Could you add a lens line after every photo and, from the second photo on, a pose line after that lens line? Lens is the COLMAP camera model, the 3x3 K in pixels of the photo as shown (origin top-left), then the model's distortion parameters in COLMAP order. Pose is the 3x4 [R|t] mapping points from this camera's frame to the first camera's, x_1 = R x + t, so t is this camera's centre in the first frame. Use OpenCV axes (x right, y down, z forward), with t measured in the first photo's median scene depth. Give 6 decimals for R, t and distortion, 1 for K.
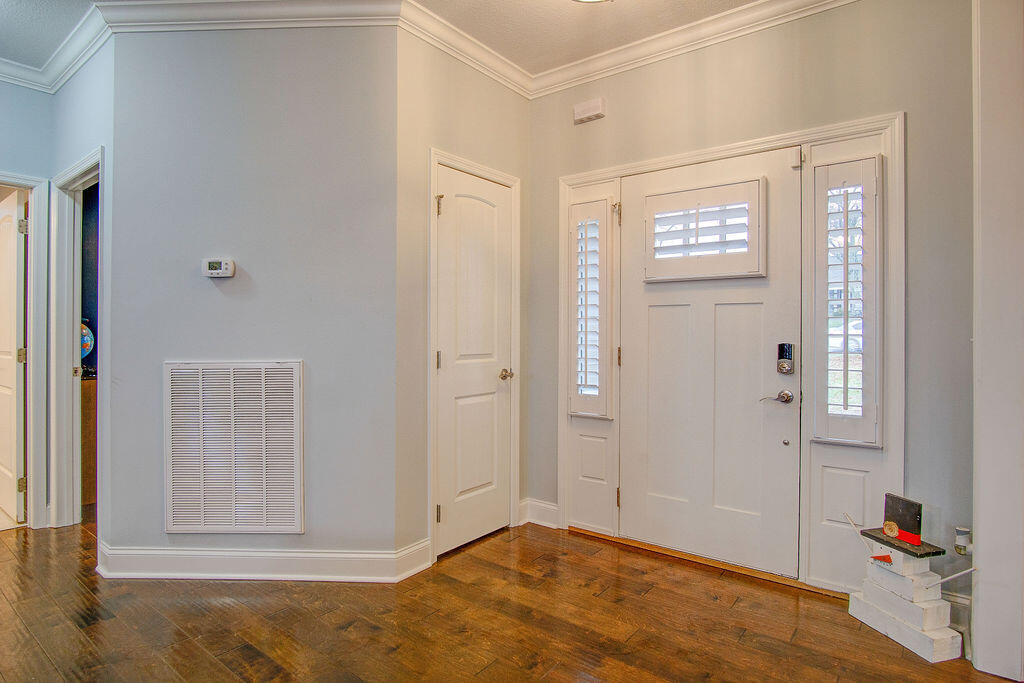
lens RADIAL K [[553.4, 0, 512.5], [0, 553.4, 336.6], [0, 0, 1]] dist [-0.027790, 0.002052]
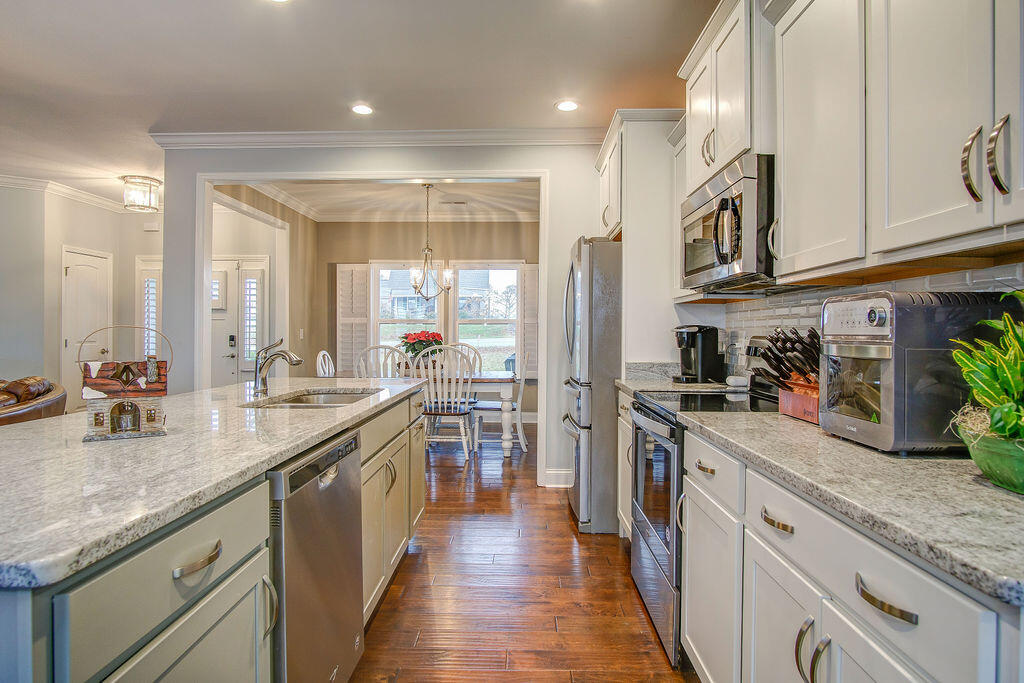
lens RADIAL K [[553.4, 0, 511.2], [0, 553.4, 335.3], [0, 0, 1]] dist [-0.027790, 0.002052]
pose [[0.811733, 0.001056, 0.584028, 0.039059], [-0.000289, 0.999999, -0.001406, 0.016018], [-0.584029, 0.000973, 0.811732, -1.806961]]
